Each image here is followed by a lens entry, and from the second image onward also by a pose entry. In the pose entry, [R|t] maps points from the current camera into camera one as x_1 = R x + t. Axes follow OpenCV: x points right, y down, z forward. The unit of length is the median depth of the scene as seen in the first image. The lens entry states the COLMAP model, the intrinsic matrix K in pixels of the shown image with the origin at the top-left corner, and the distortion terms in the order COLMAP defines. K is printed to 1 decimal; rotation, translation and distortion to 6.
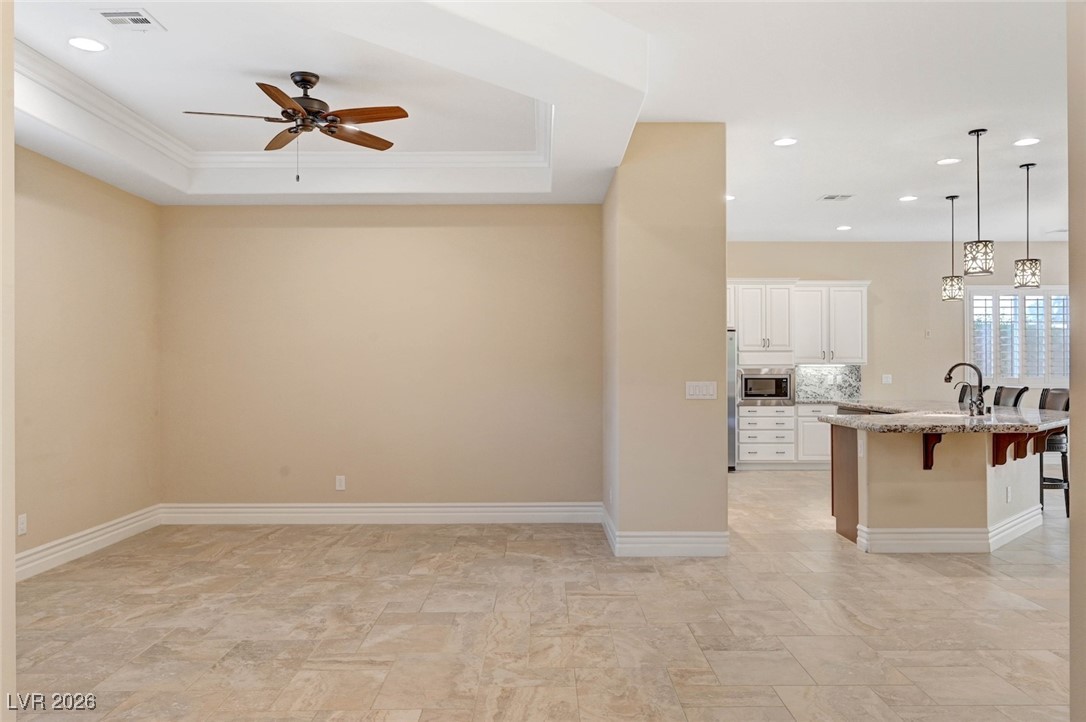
lens RADIAL K [[778.8, 0, 541.0], [0, 778.8, 364.4], [0, 0, 1]] dist [-0.008876, -0.002275]
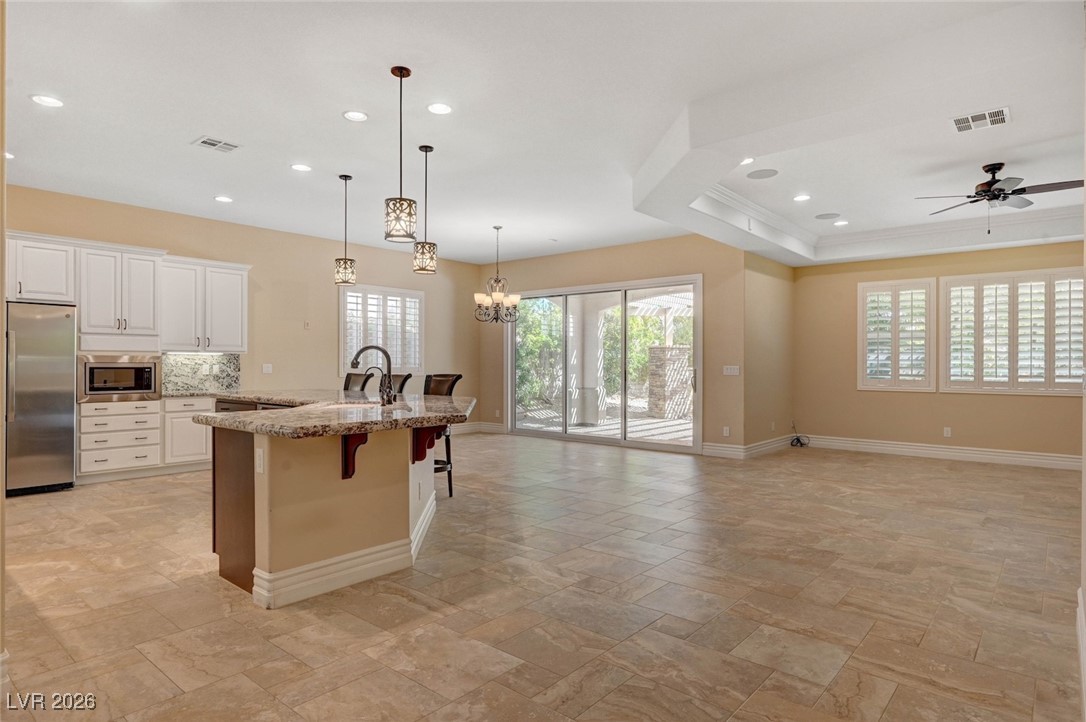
lens RADIAL K [[608.2, 0, 543.1], [0, 608.2, 362.7], [0, 0, 1]] dist [-0.002174, 0.001188]
pose [[0.645165, 0.004806, 0.764029, 0.158047], [-0.006394, 0.999979, -0.000891, 0.018638], [-0.764017, -0.004311, 0.645182, 0.454929]]
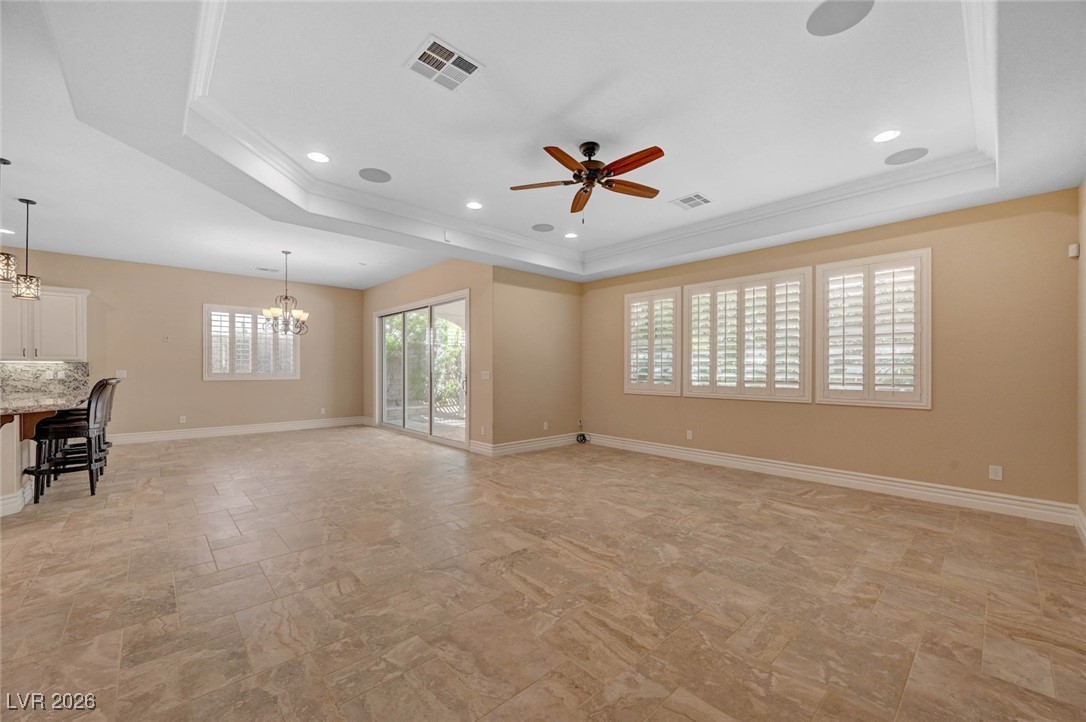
lens RADIAL K [[426.0, 0, 542.5], [0, 426.0, 370.2], [0, 0, 1]] dist [-0.002925, 0.000353]
pose [[0.729827, 0.000439, 0.683632, 0.900169], [-0.004310, 0.999983, 0.003959, 0.014267], [-0.683618, -0.005836, 0.729816, 0.133035]]
